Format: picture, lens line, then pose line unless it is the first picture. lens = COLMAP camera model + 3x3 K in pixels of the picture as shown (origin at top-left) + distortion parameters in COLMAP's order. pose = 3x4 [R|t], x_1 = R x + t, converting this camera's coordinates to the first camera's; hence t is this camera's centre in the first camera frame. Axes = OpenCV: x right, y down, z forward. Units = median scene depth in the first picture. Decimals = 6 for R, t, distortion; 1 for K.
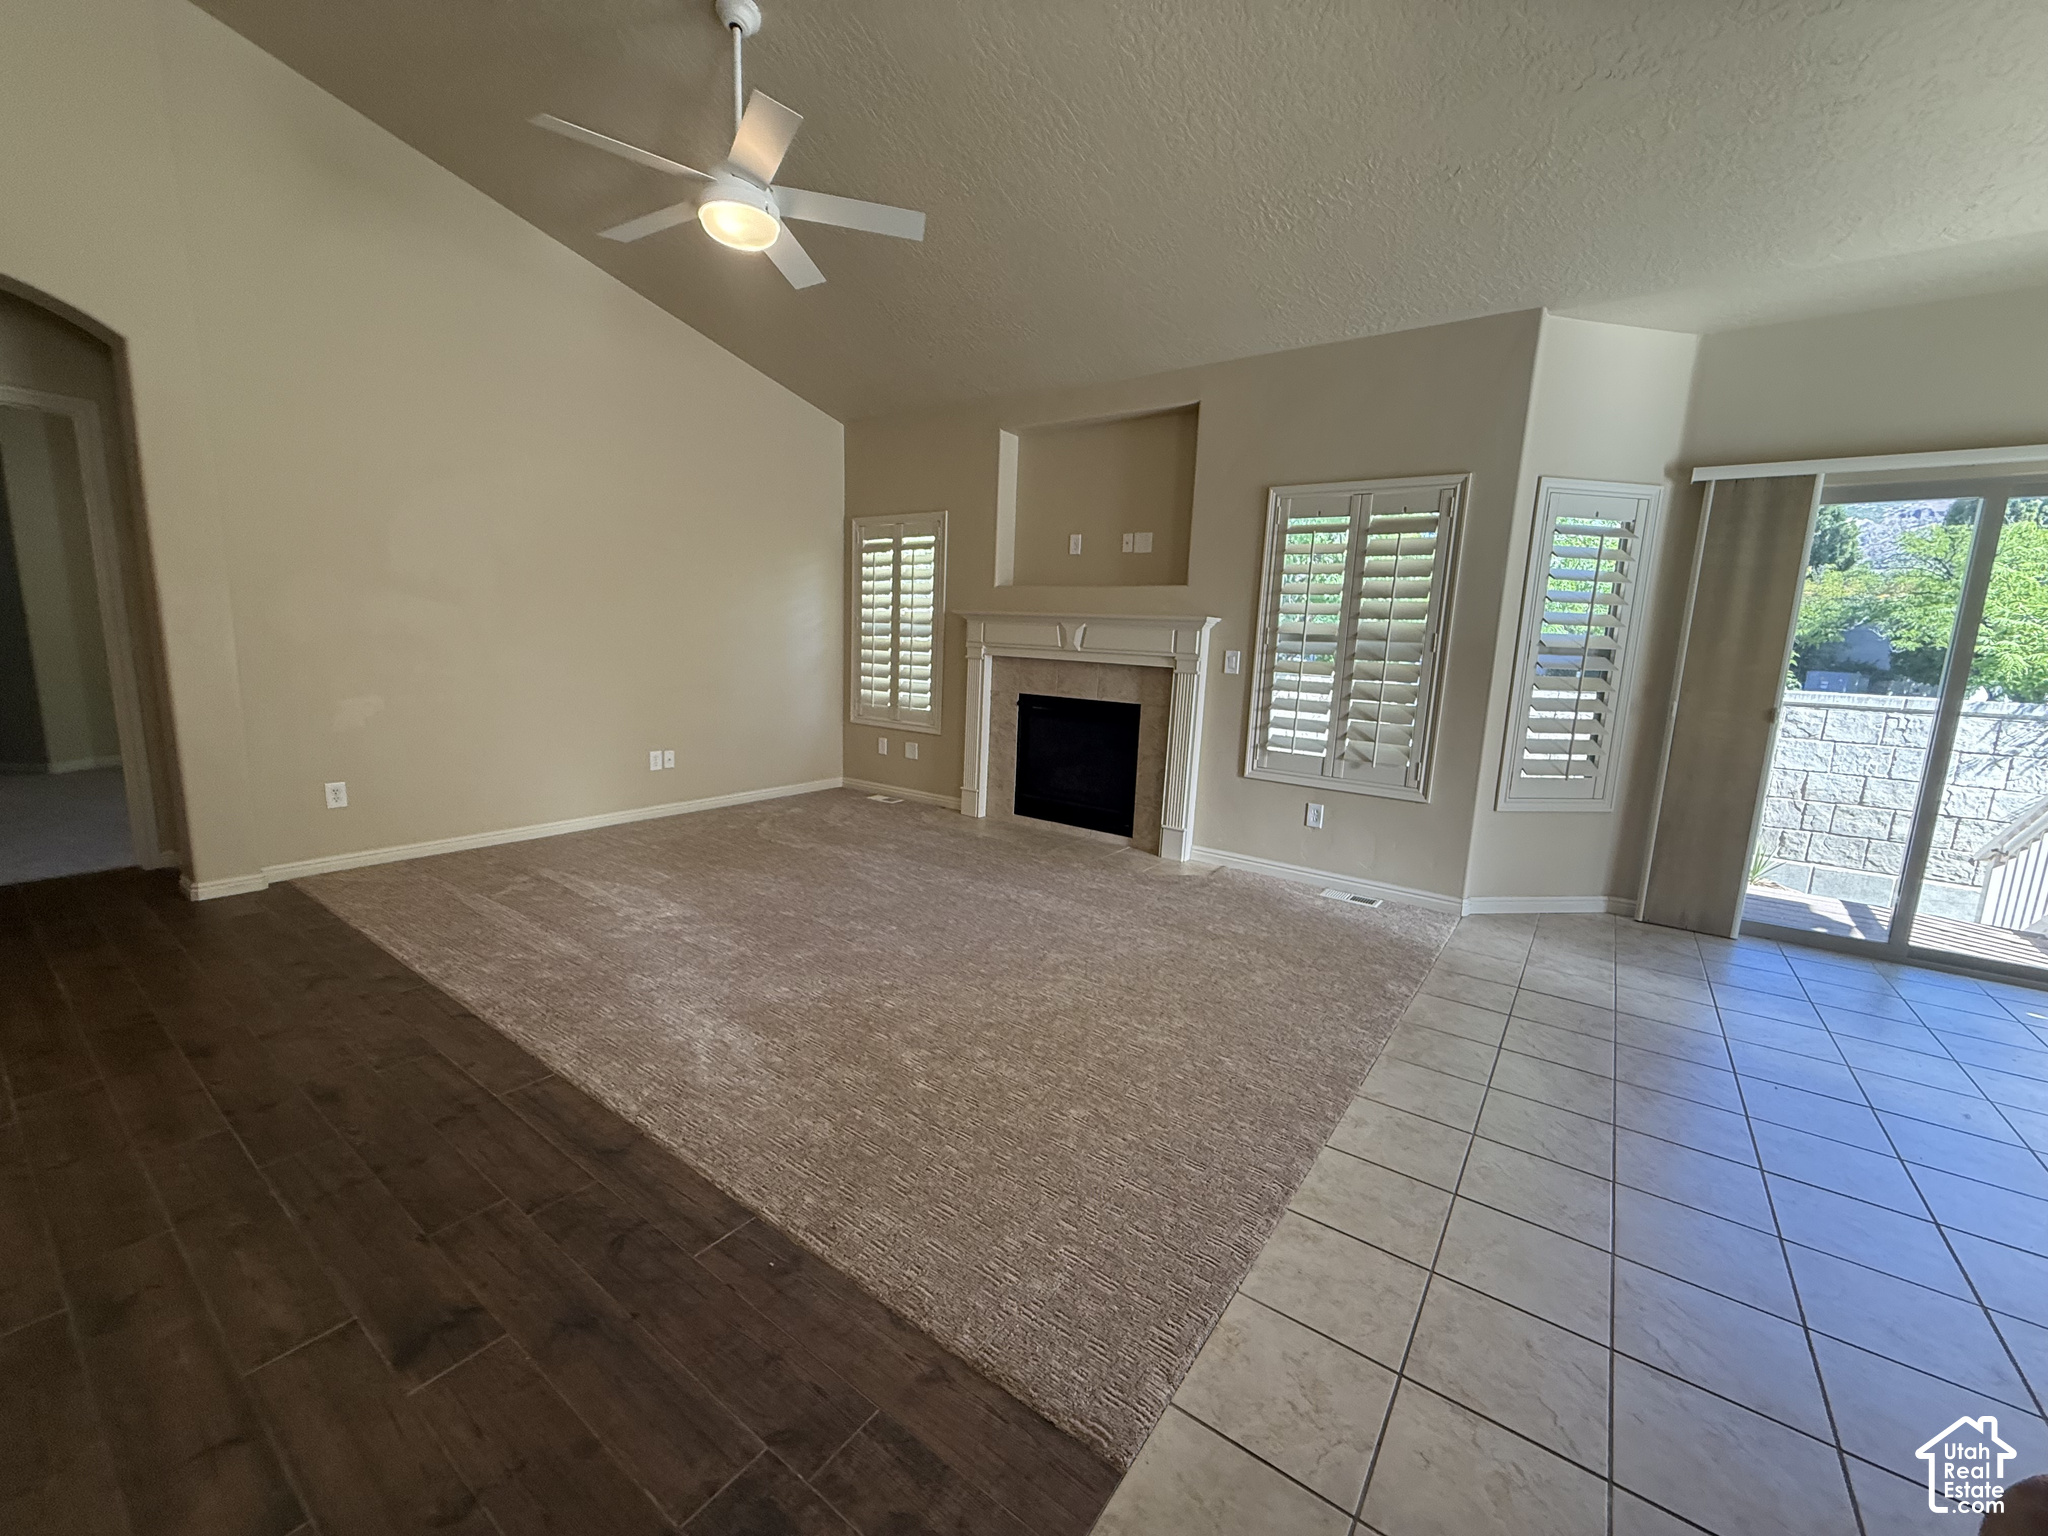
lens RADIAL K [[817.5, 0, 1023.0], [0, 817.5, 769.5], [0, 0, 1]] dist [0.002271, 0.000150]
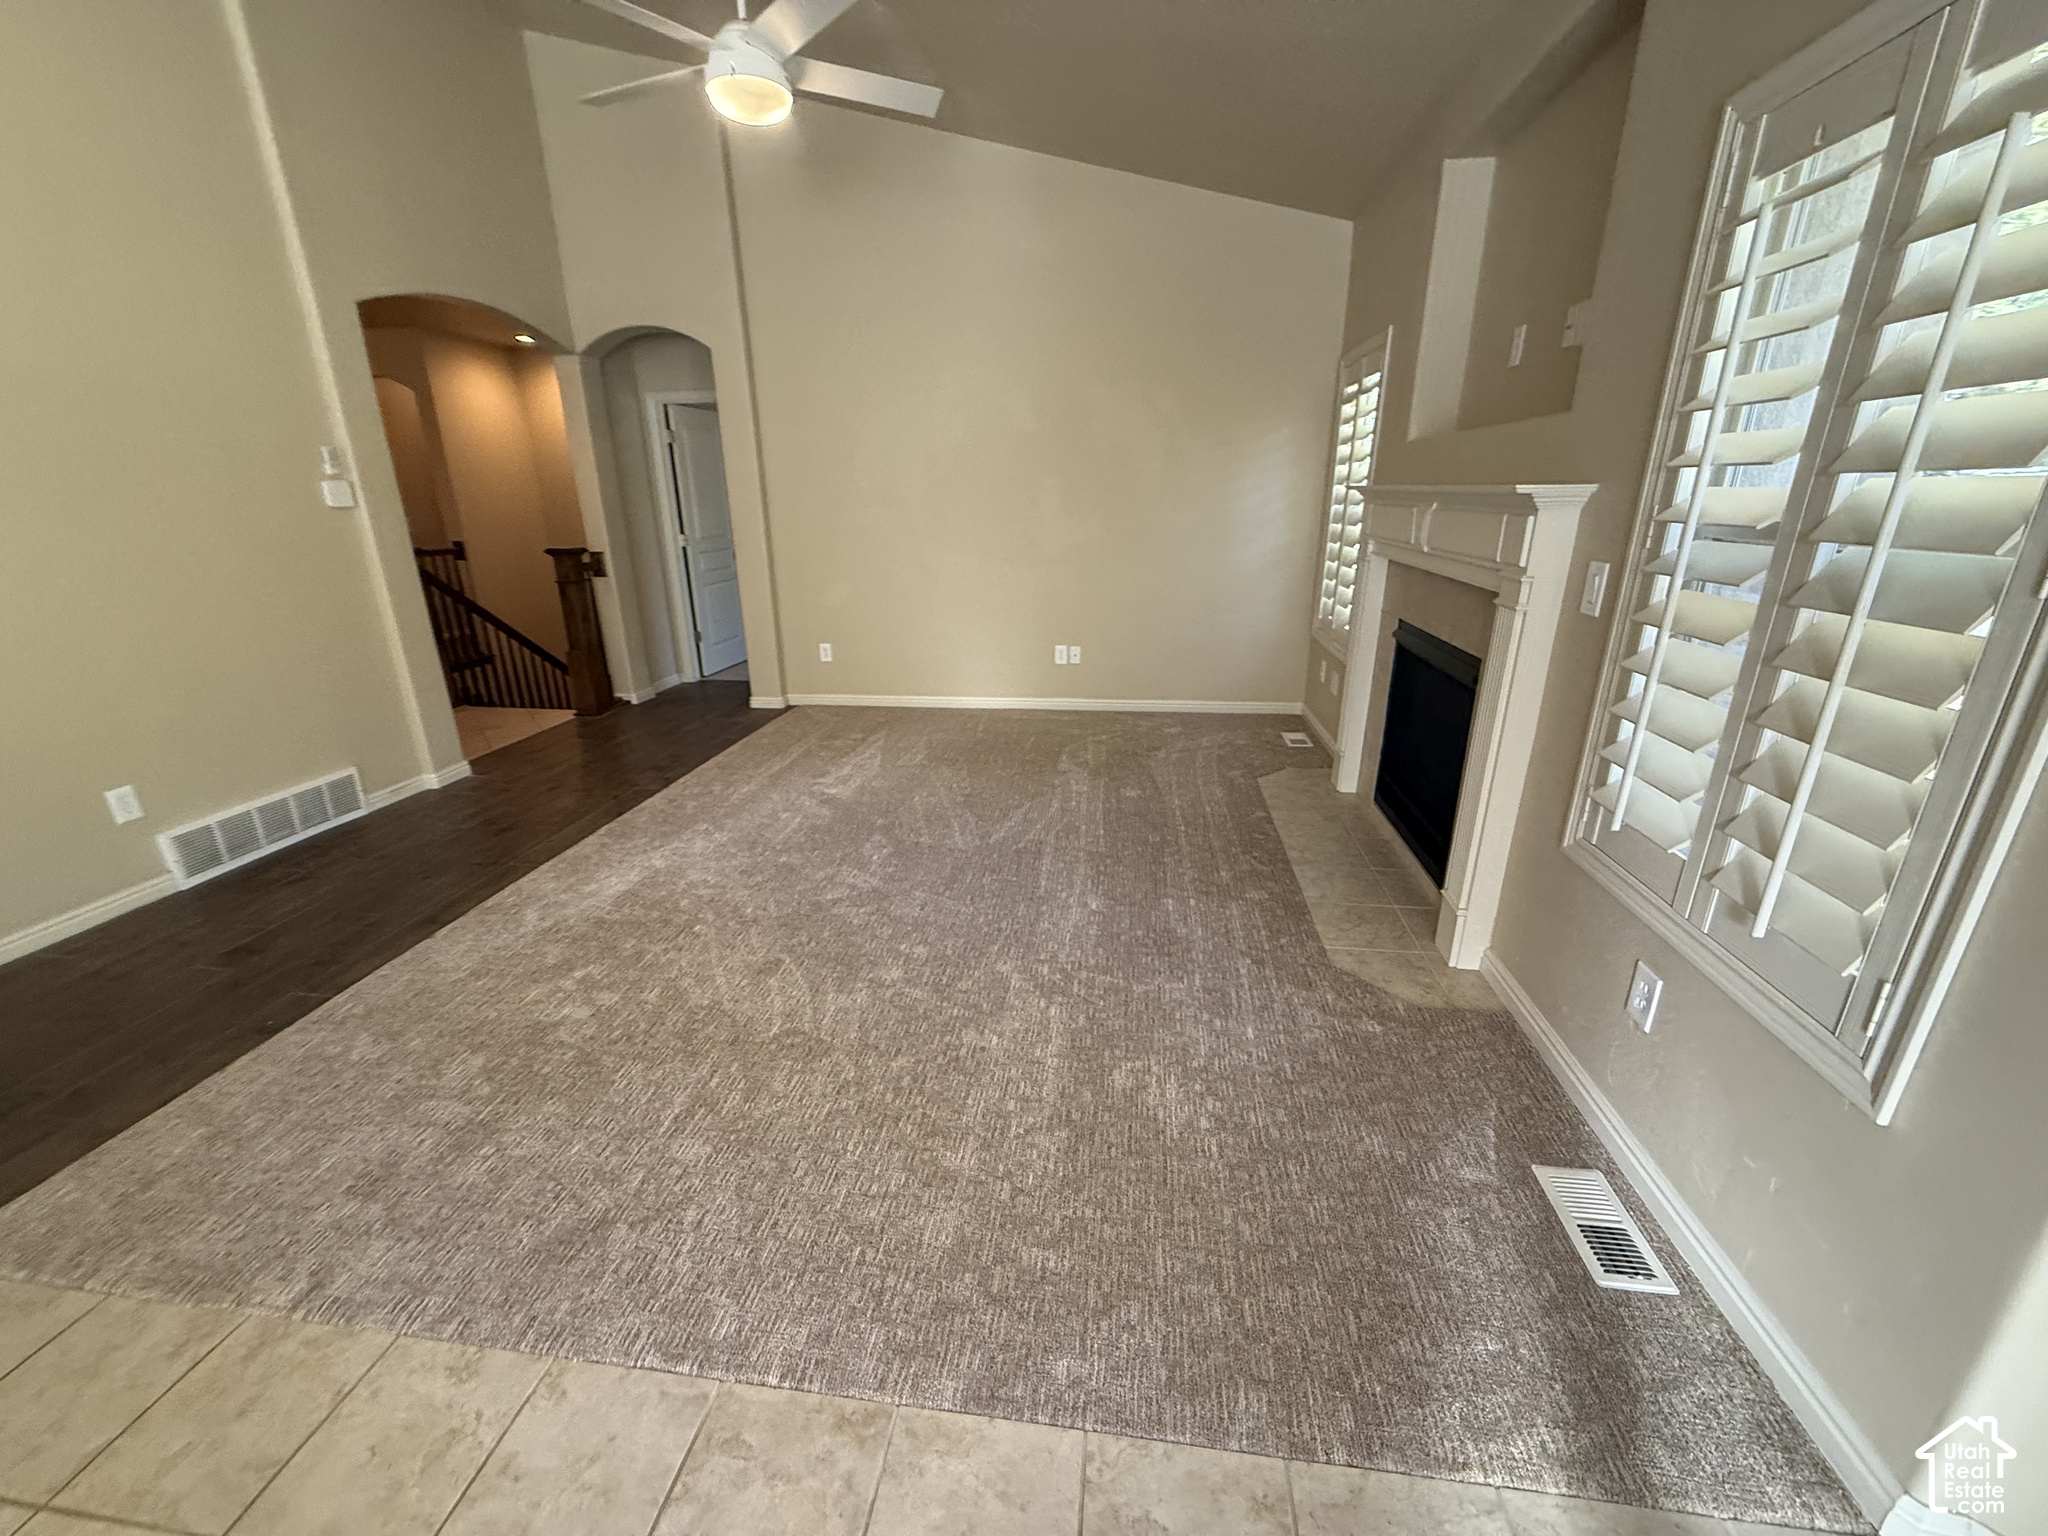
lens RADIAL K [[817.5, 0, 1023.0], [0, 817.5, 769.5], [0, 0, 1]] dist [0.002271, 0.000150]
pose [[0.469929, 0.239986, -0.849455, 0.668699], [-0.110935, 0.970759, 0.212886, -0.128274], [0.875705, -0.005808, 0.482811, 0.693406]]
